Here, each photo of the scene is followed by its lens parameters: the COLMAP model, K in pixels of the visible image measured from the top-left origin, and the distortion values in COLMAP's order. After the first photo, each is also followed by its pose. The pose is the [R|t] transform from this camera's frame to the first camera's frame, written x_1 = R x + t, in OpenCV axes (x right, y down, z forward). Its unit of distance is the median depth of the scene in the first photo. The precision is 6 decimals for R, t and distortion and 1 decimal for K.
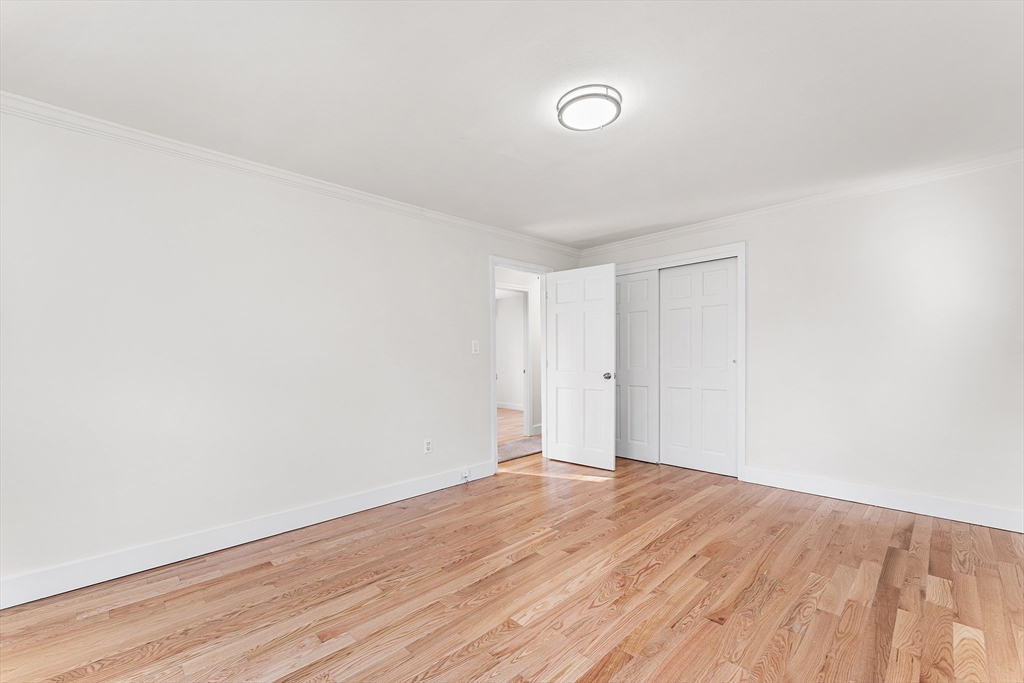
lens RADIAL K [[419.5, 0, 512.4], [0, 419.5, 347.3], [0, 0, 1]] dist [0.000879, 0.000156]
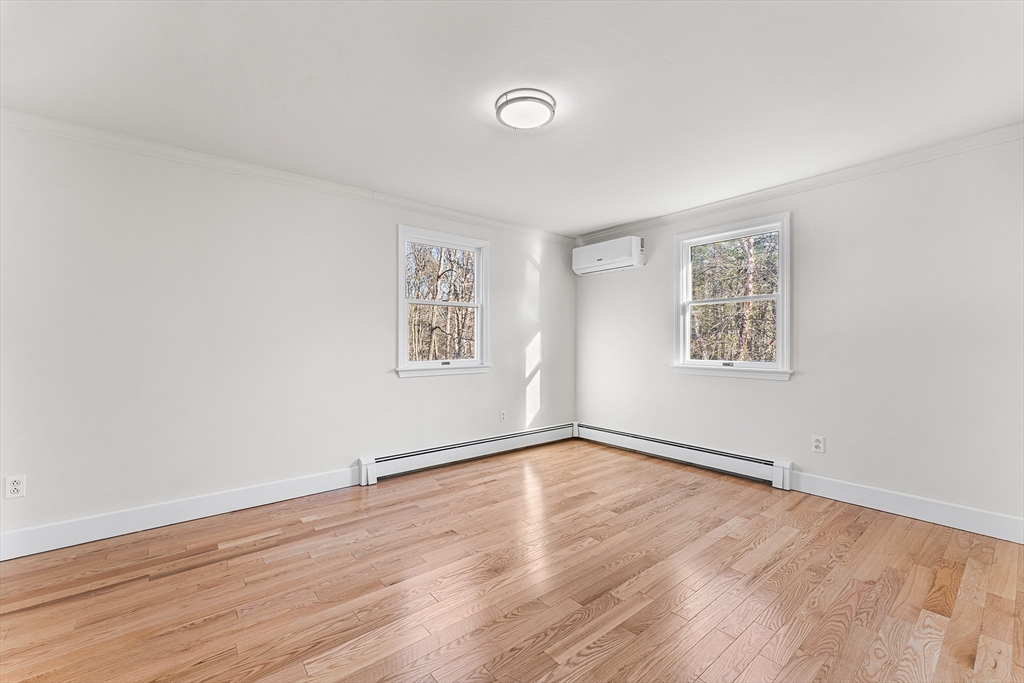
lens RADIAL K [[419.5, 0, 513.9], [0, 419.5, 344.2], [0, 0, 1]] dist [0.000879, 0.000156]
pose [[-0.996179, 0.014988, 0.086034, 0.124634], [0.013844, 0.999808, -0.013870, 0.034105], [-0.086226, -0.012626, -0.996196, 2.058858]]
